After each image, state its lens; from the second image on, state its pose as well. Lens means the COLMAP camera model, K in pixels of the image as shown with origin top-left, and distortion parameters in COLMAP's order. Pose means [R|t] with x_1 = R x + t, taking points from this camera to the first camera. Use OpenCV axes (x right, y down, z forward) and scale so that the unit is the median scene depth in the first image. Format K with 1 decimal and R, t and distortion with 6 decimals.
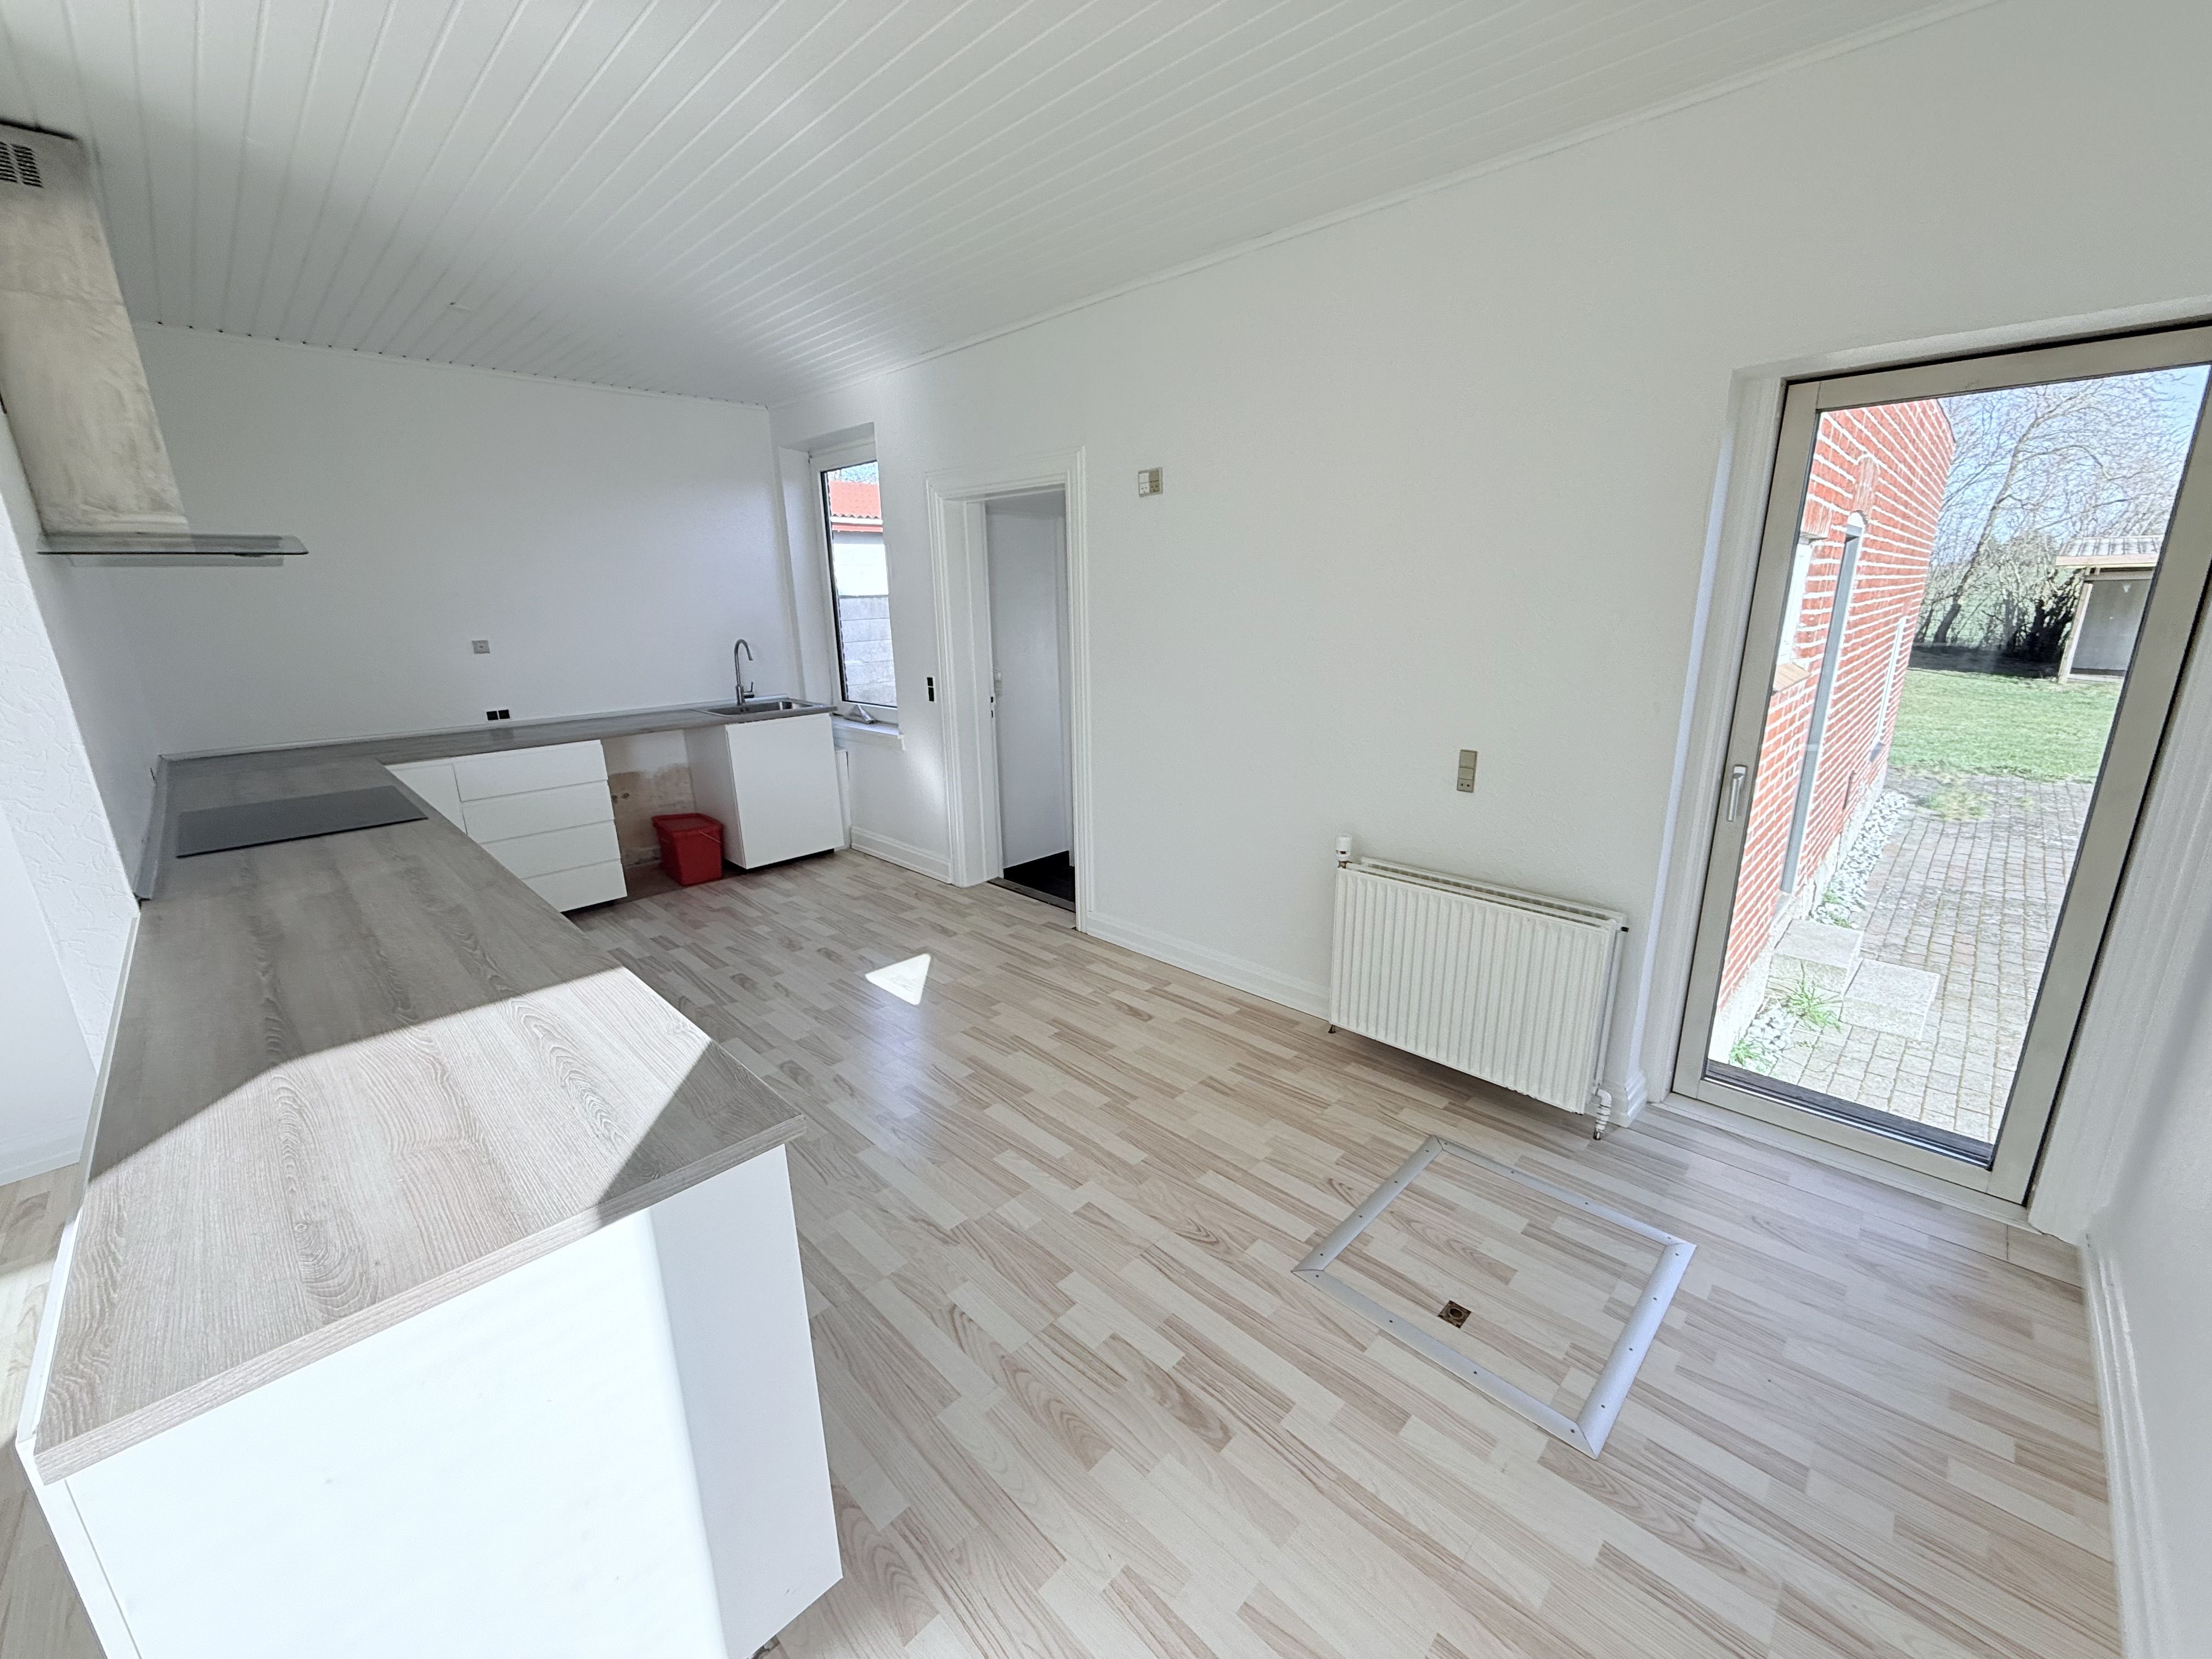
lens RADIAL K [[877.7, 0, 1101.9], [0, 877.7, 829.4], [0, 0, 1]] dist [-0.003992, 0.000088]
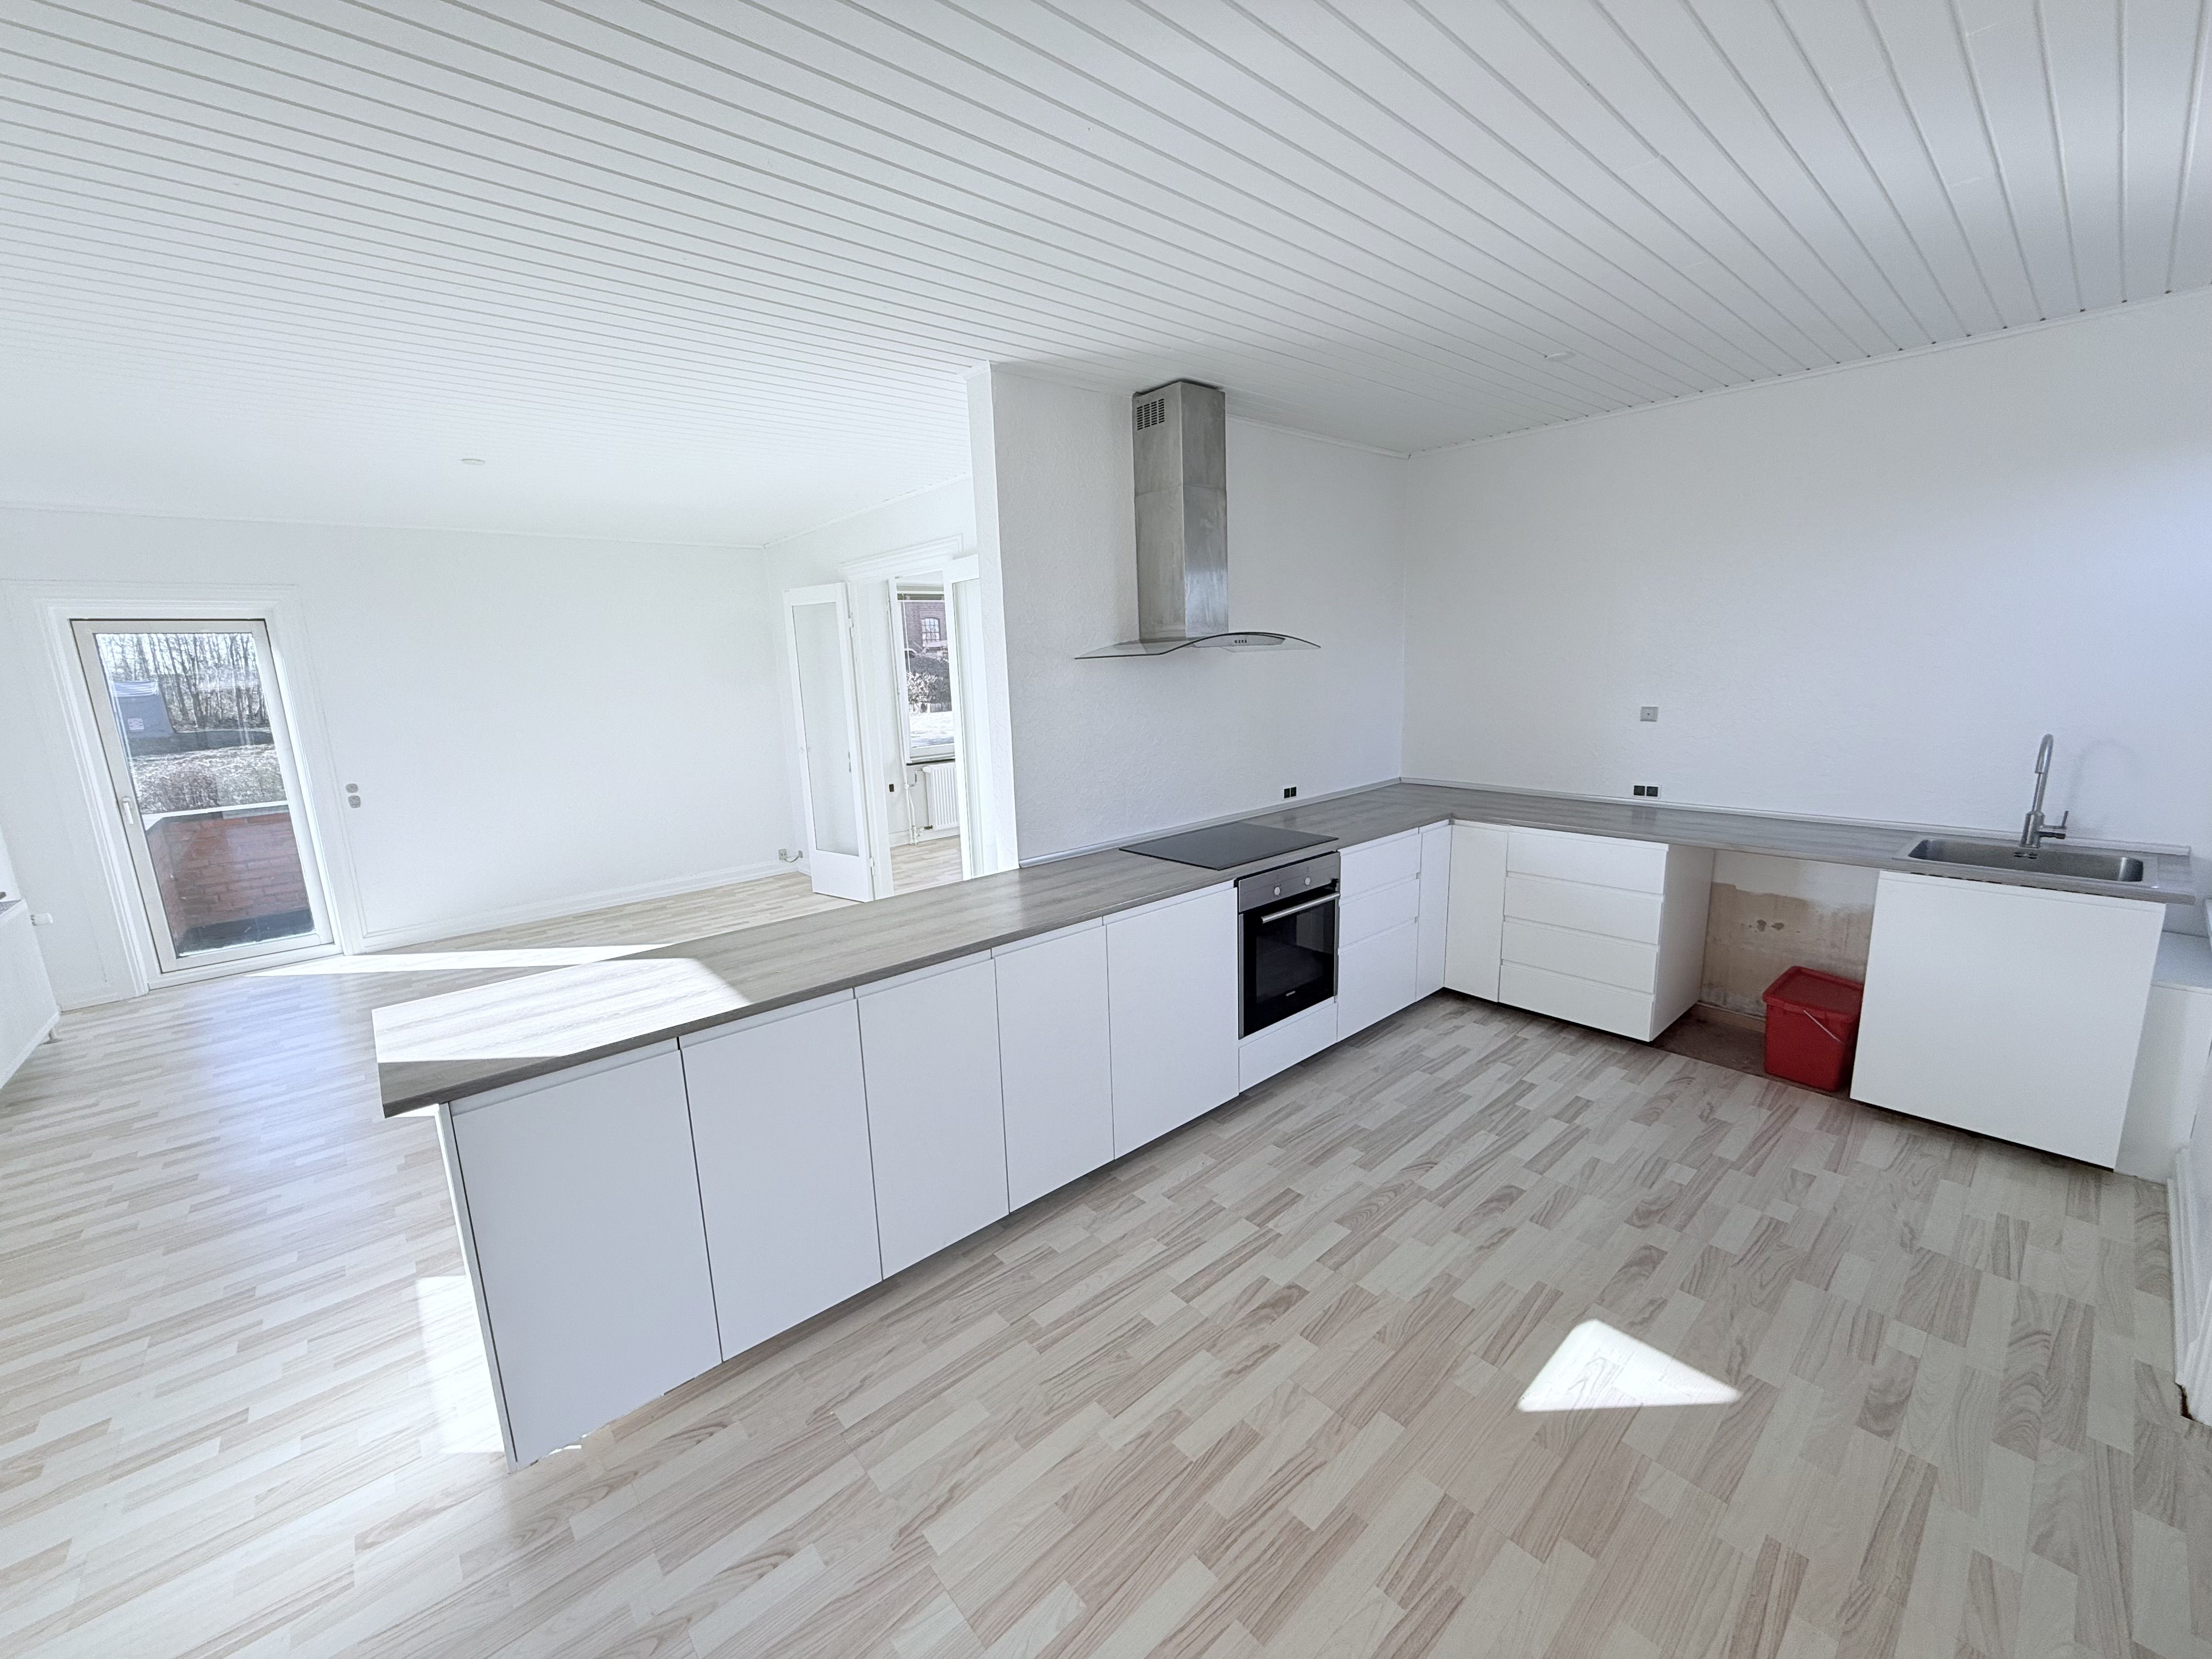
lens RADIAL K [[877.7, 0, 1104.2], [0, 877.7, 823.8], [0, 0, 1]] dist [-0.003992, 0.000088]
pose [[-0.073590, 0.210485, -0.974823, 0.230126], [-0.226191, 0.948478, 0.221871, -0.183789], [0.971299, 0.236823, -0.022189, 0.534319]]
